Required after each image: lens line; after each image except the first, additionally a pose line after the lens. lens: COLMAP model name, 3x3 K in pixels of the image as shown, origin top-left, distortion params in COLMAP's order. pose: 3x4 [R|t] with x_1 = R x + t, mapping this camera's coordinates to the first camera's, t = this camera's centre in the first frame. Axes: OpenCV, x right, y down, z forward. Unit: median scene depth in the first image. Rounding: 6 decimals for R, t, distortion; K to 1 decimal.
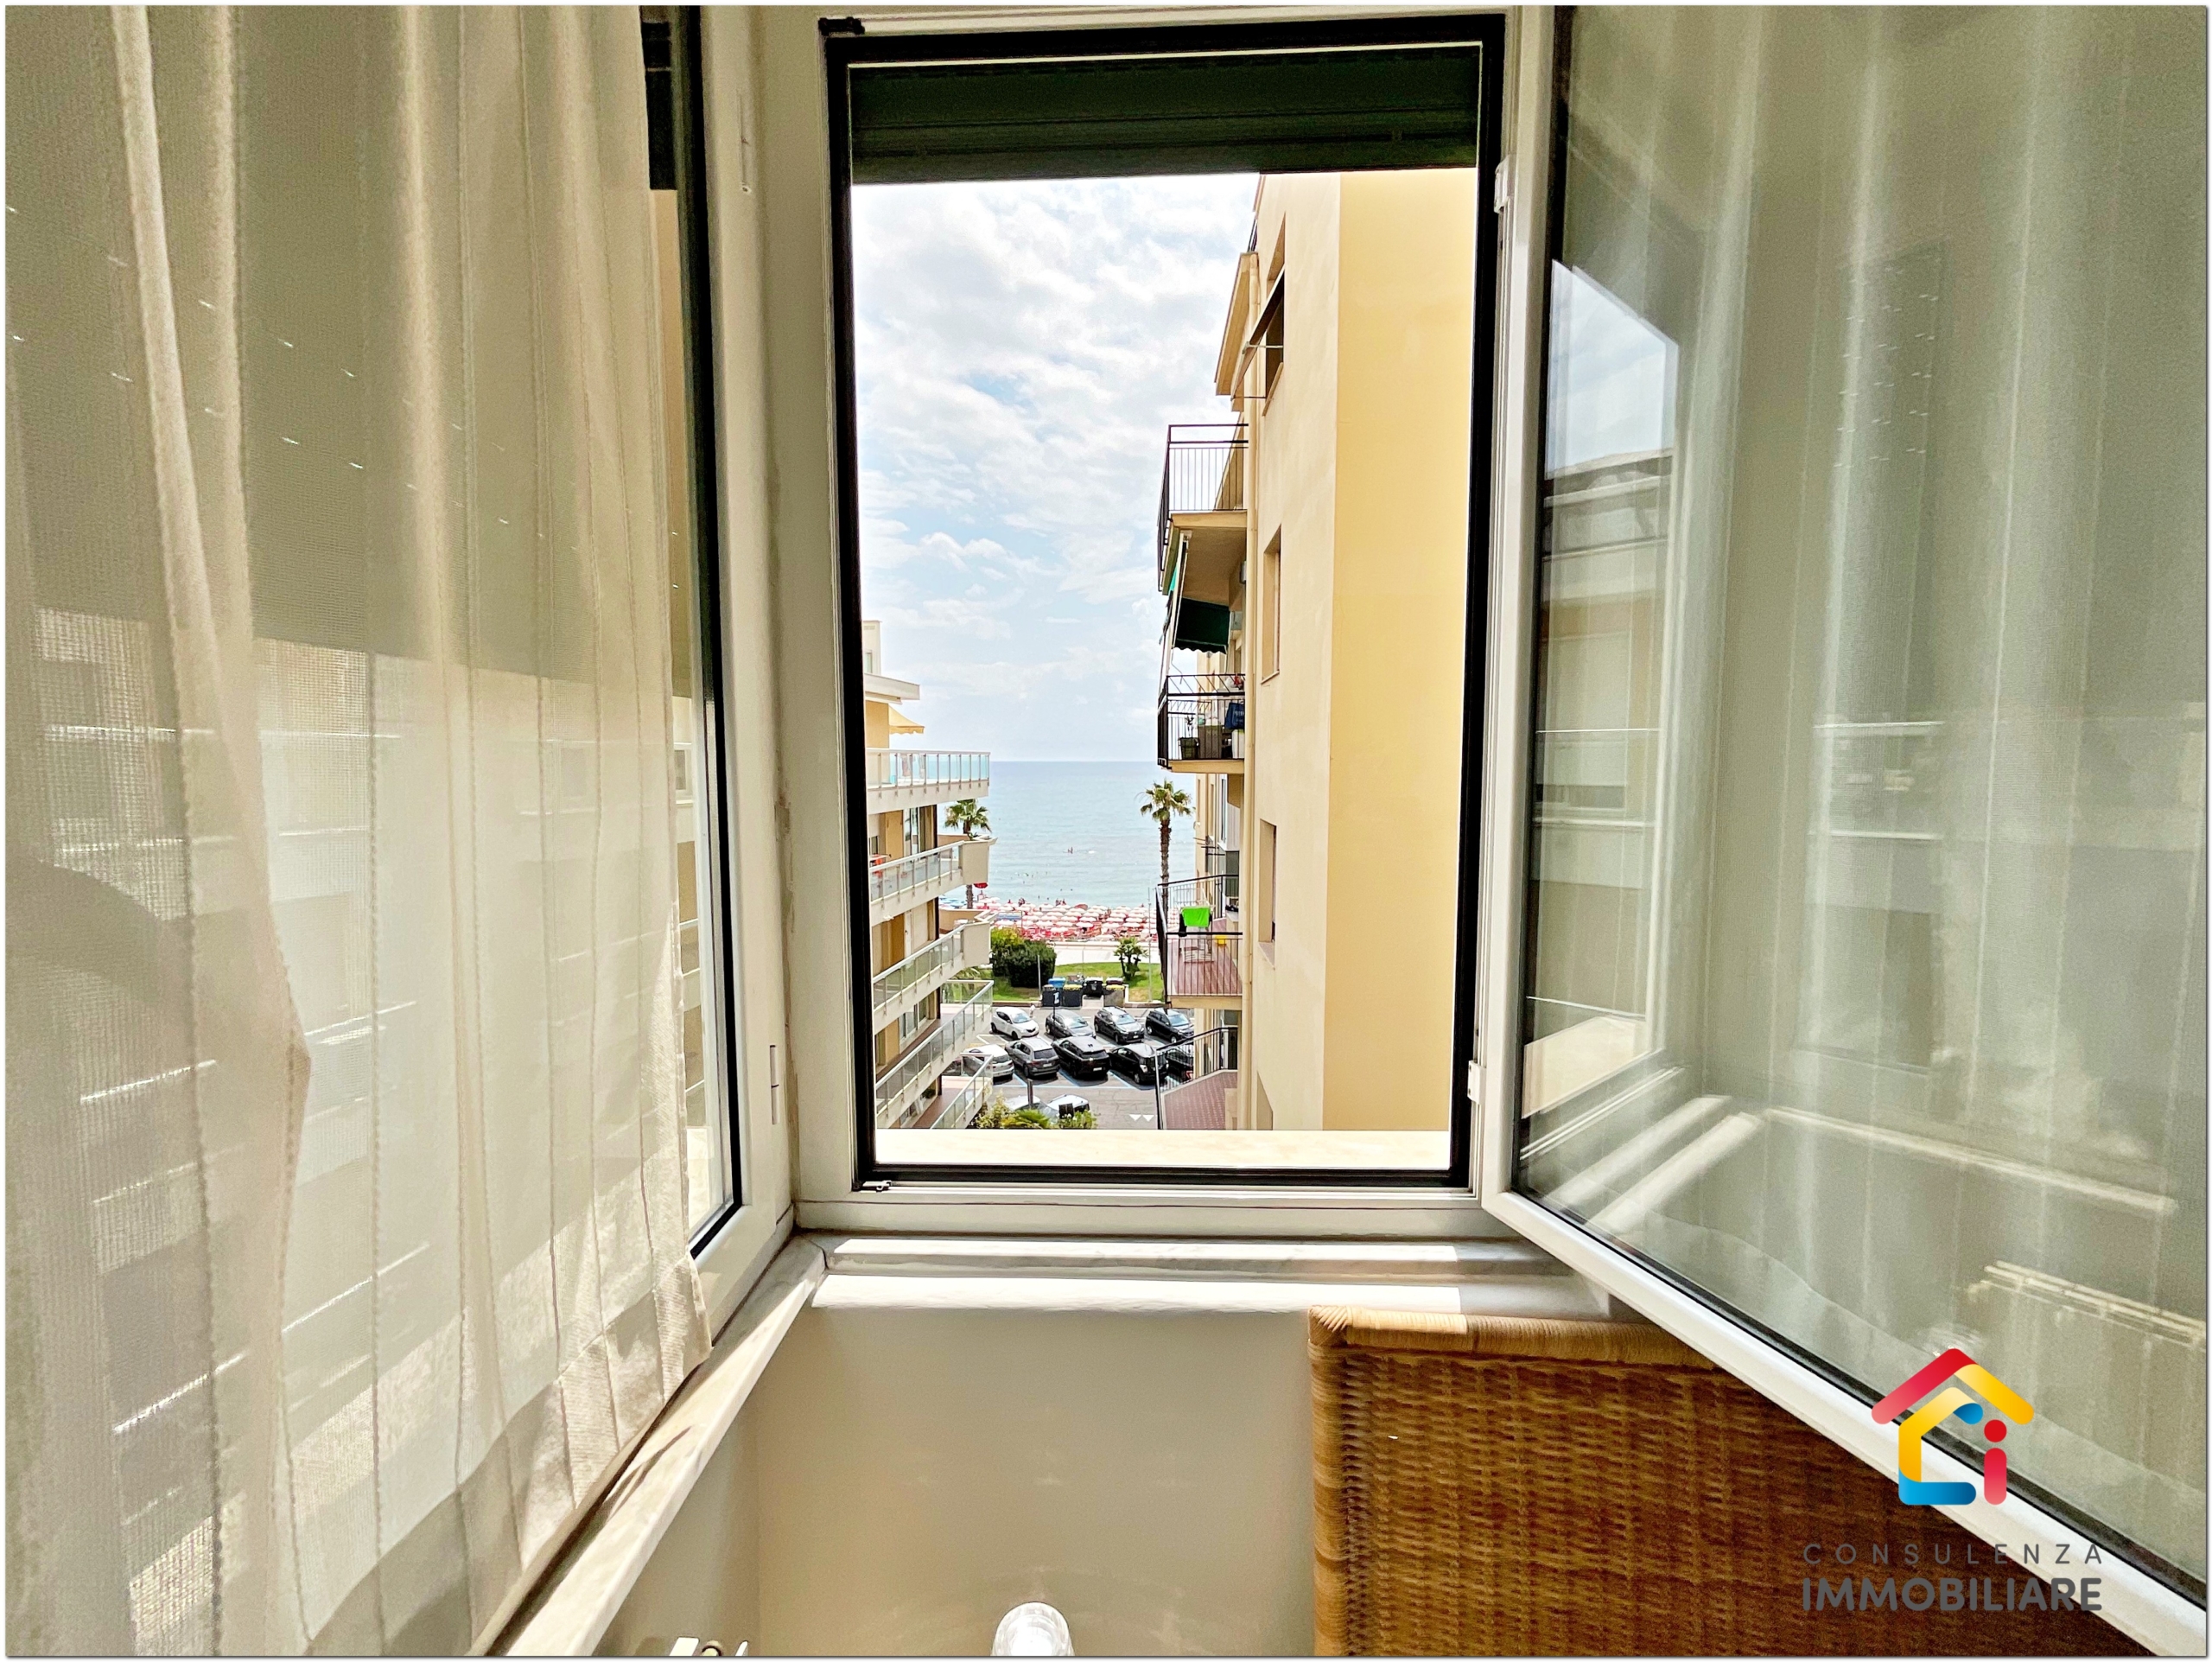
lens RADIAL K [[893.6, 0, 1102.1], [0, 893.6, 832.2], [0, 0, 1]] dist [-0.002297, 0.000003]
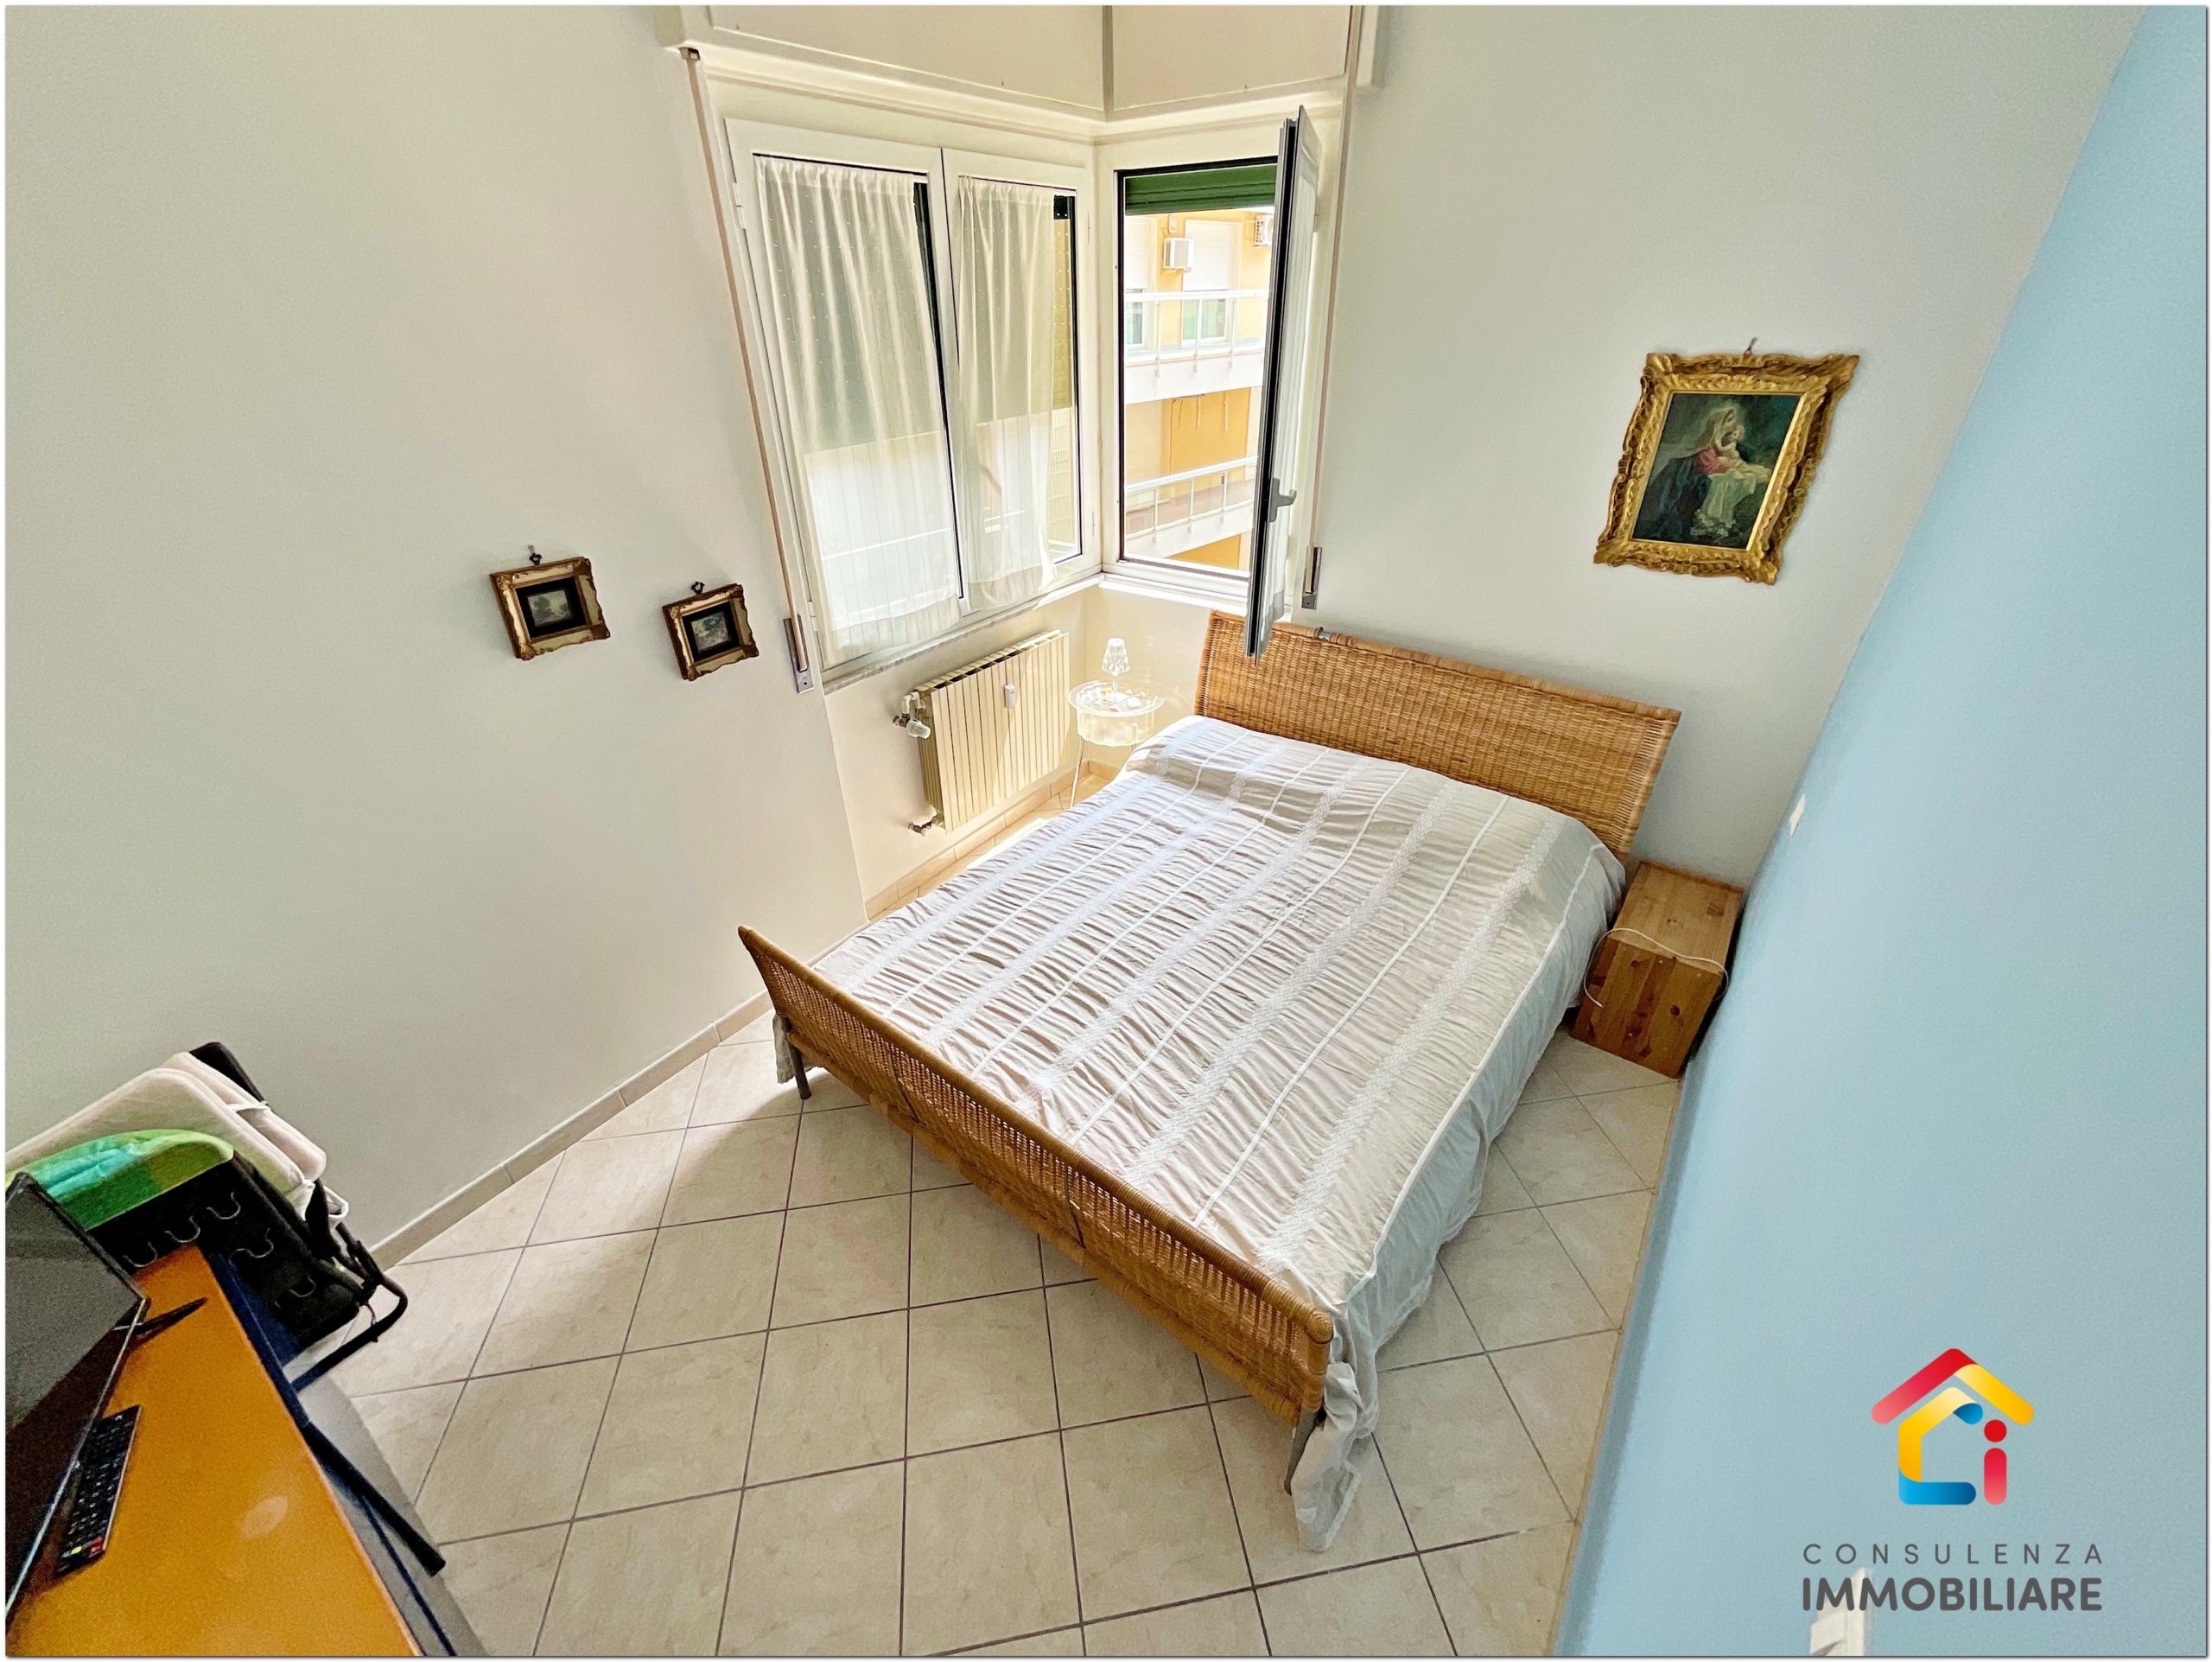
lens RADIAL K [[893.6, 0, 1102.1], [0, 893.6, 832.2], [0, 0, 1]] dist [-0.002297, 0.000003]
pose [[0.833483, 0.283652, -0.474182, 0.105499], [-0.034802, 0.883422, 0.467284, -0.018878], [0.551449, -0.372971, 0.746188, -0.130903]]
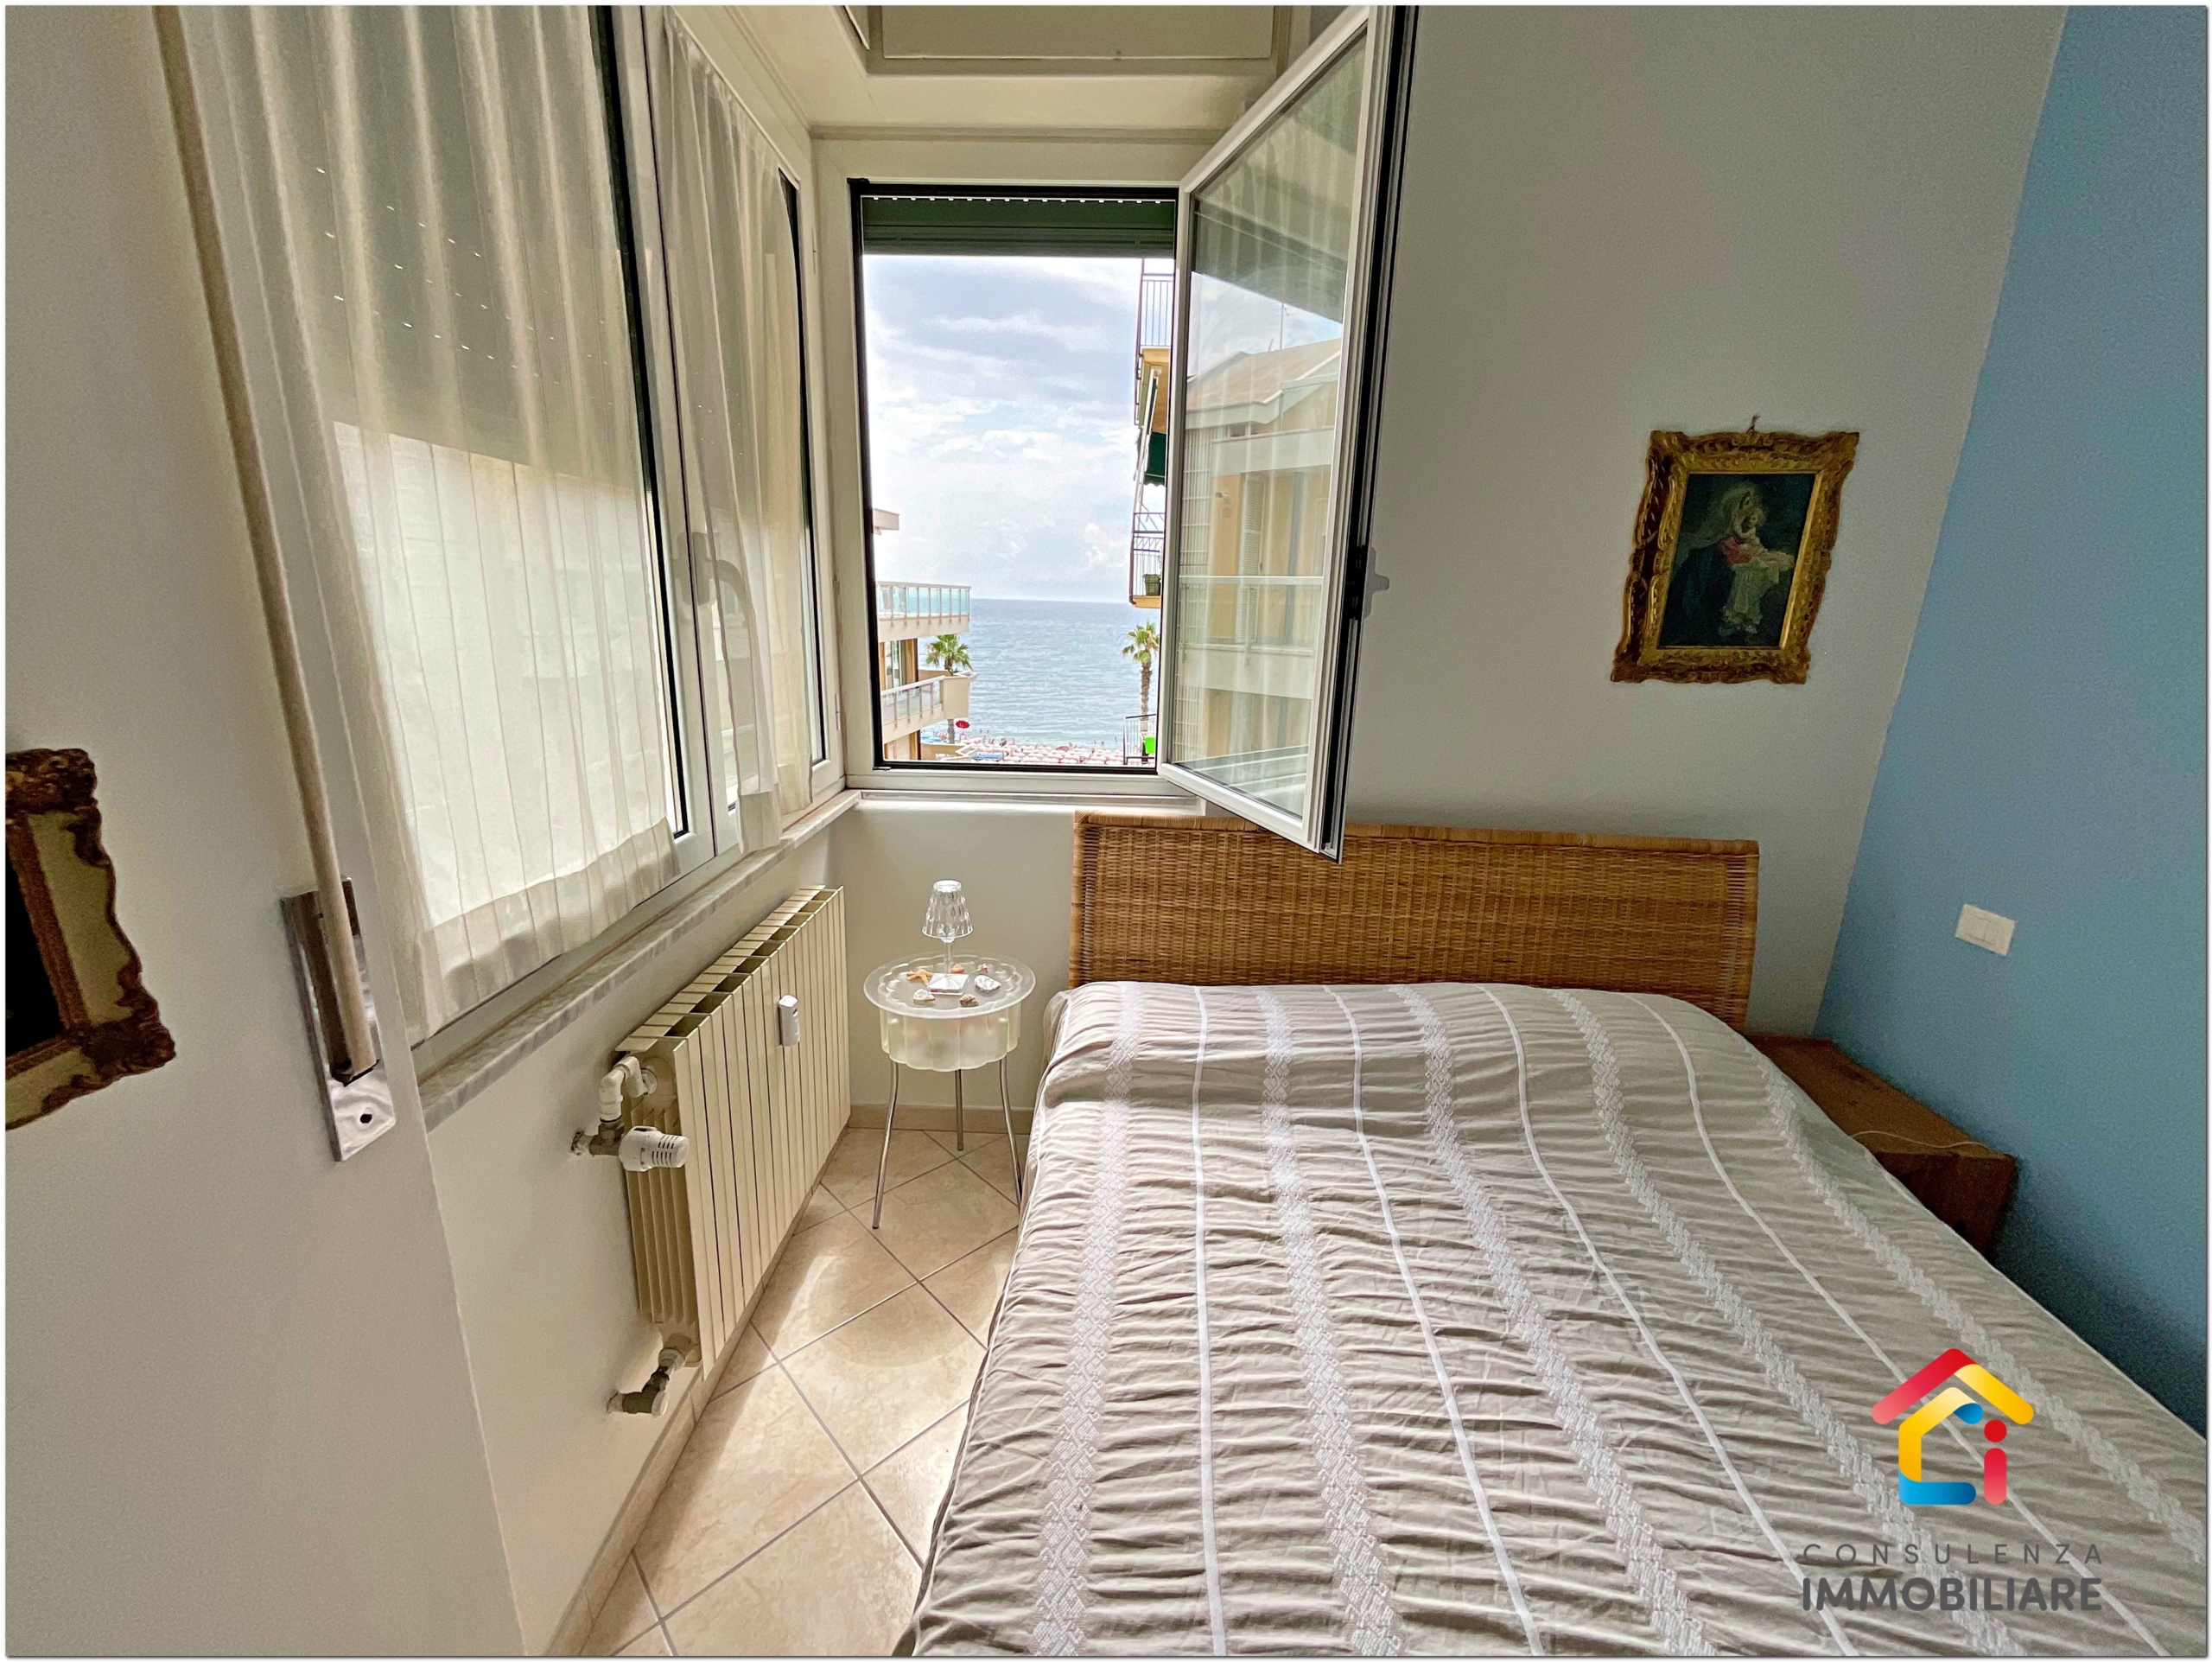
lens RADIAL K [[893.6, 0, 1102.1], [0, 893.6, 832.2], [0, 0, 1]] dist [-0.002297, 0.000003]
pose [[0.999547, 0.021704, 0.020859, 0.014734], [-0.024968, 0.984822, 0.171759, 0.011041], [-0.016814, -0.172202, 0.984918, -0.073963]]
